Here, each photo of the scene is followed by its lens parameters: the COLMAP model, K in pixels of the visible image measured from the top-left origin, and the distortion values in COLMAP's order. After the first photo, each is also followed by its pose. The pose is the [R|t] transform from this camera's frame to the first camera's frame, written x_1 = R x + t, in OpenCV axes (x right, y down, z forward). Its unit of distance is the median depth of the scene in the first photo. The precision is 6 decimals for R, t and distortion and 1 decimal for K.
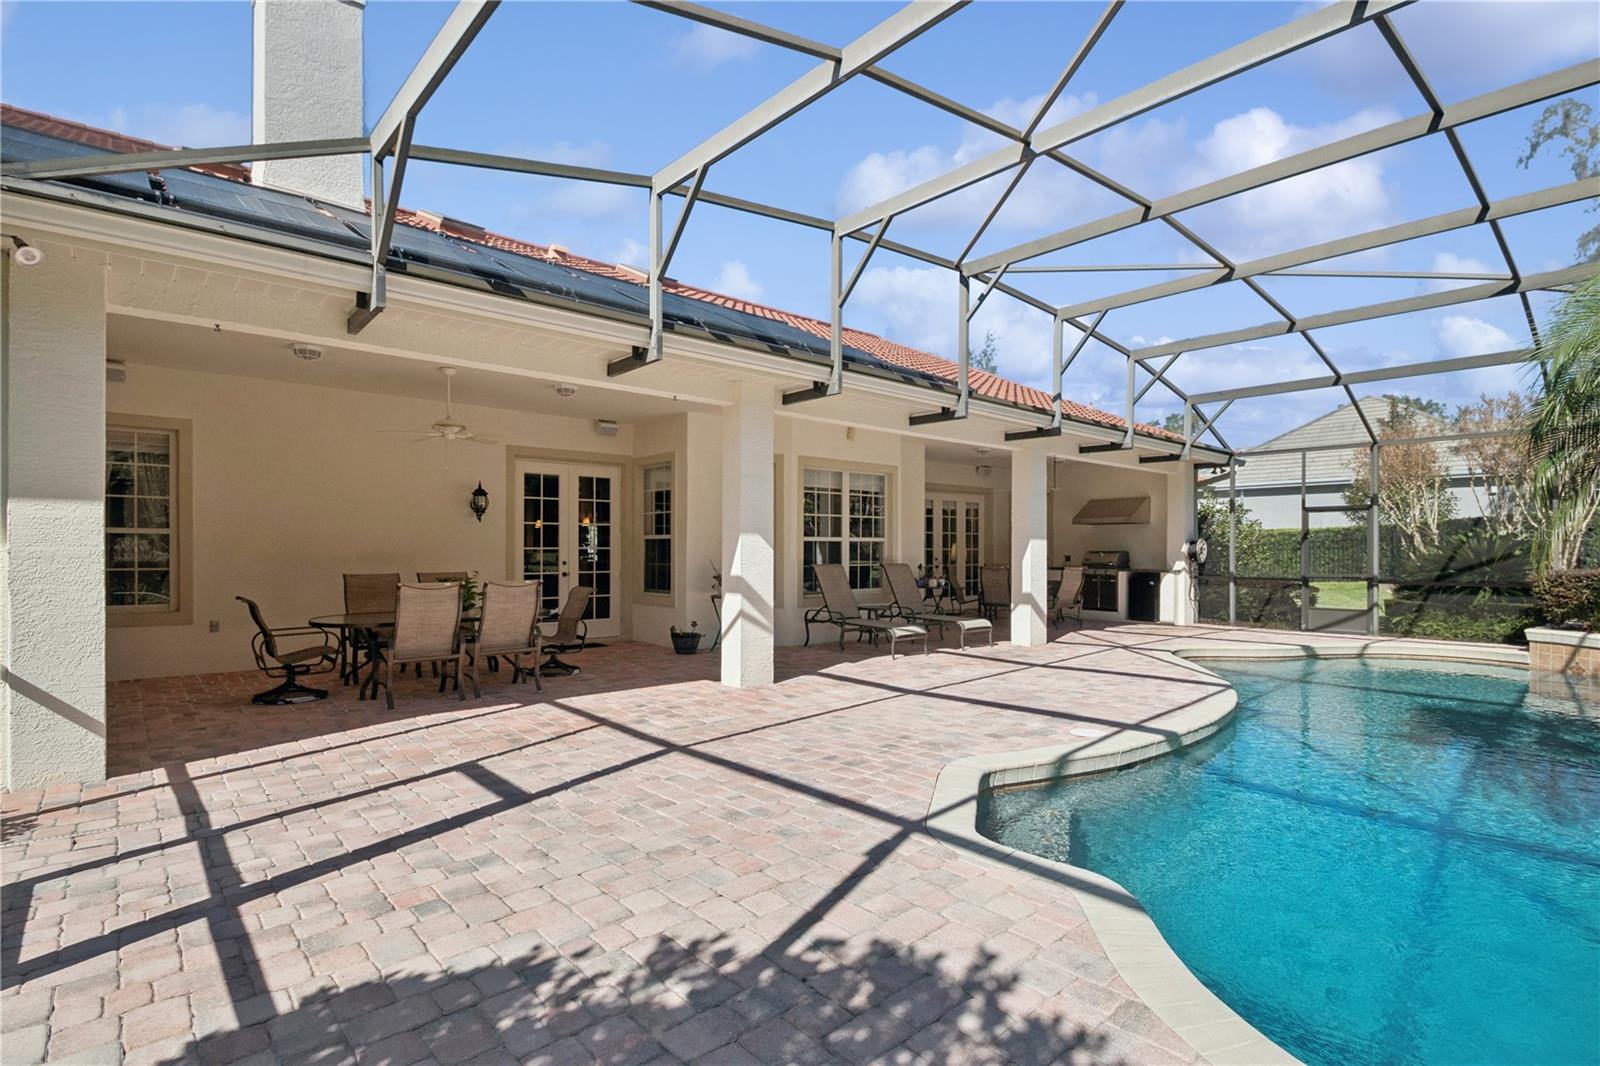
lens RADIAL K [[793.1, 0, 770.5], [0, 793.1, 536.7], [0, 0, 1]] dist [-0.015845, -0.000182]
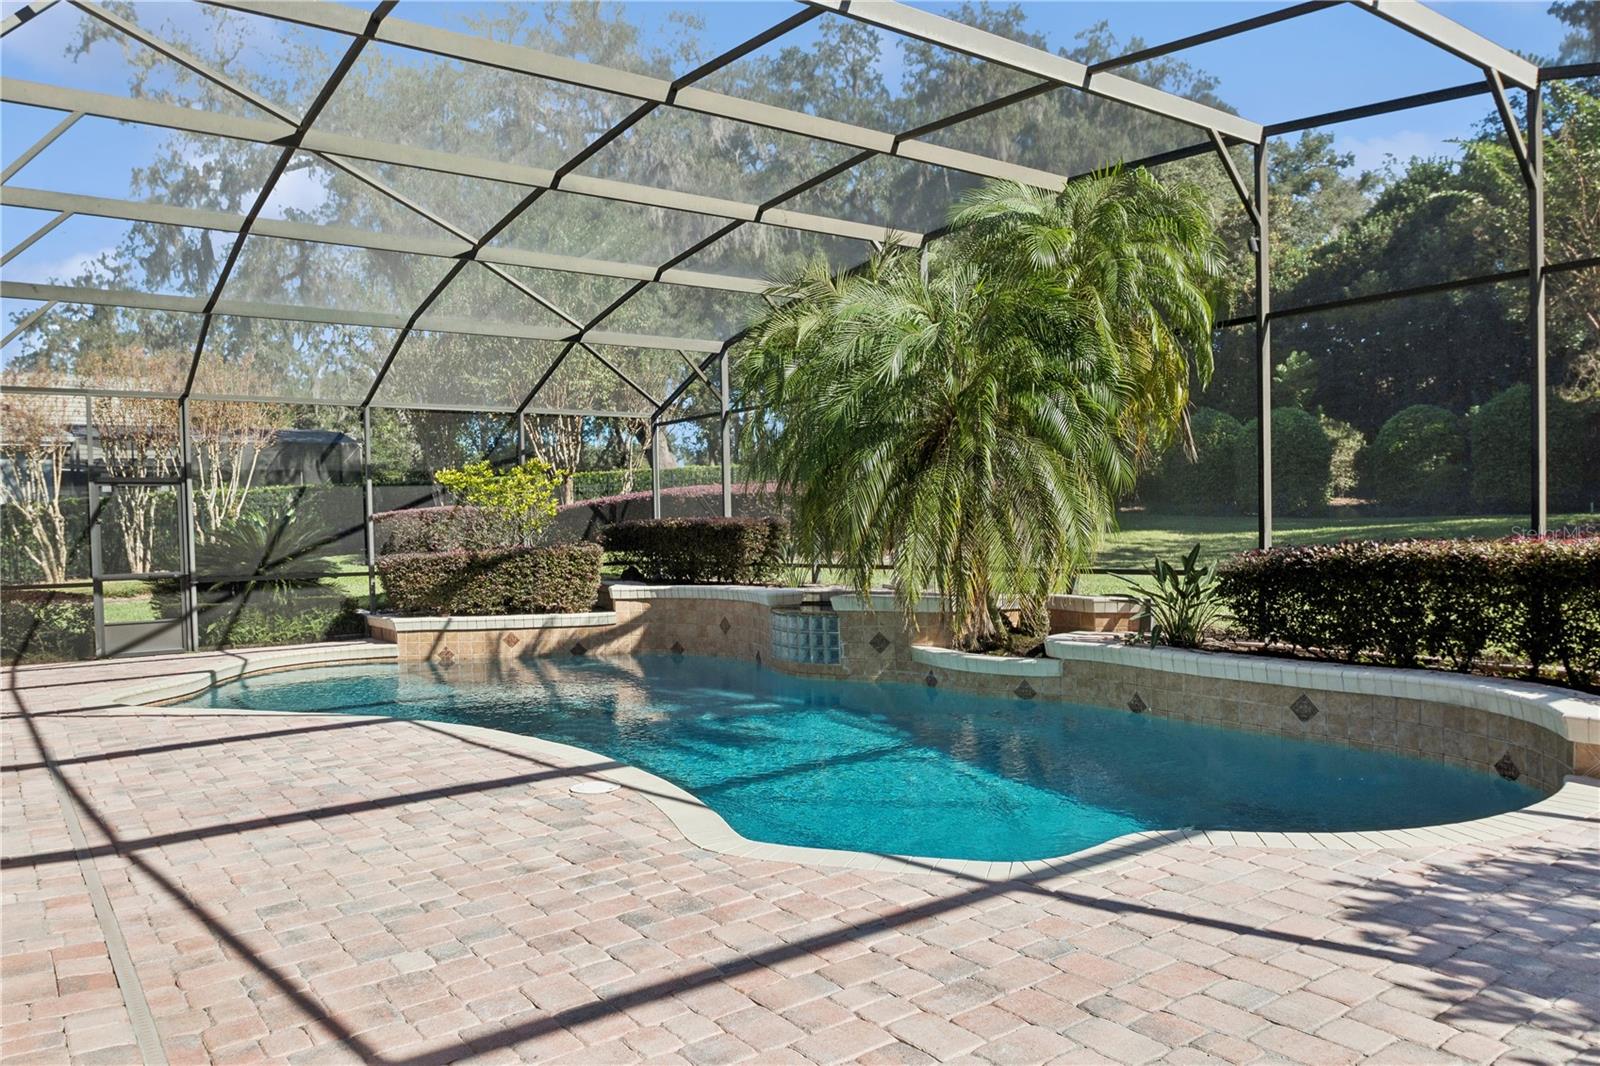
lens RADIAL K [[1138.4, 0, 800.0], [0, 1138.4, 533.0], [0, 0, 1]] dist [0.027791, -0.055328]
pose [[0.033679, -0.005874, 0.999415, -1.290924], [-0.000301, 0.999983, 0.005888, 0.025300], [-0.999433, -0.000499, 0.033676, 1.617741]]
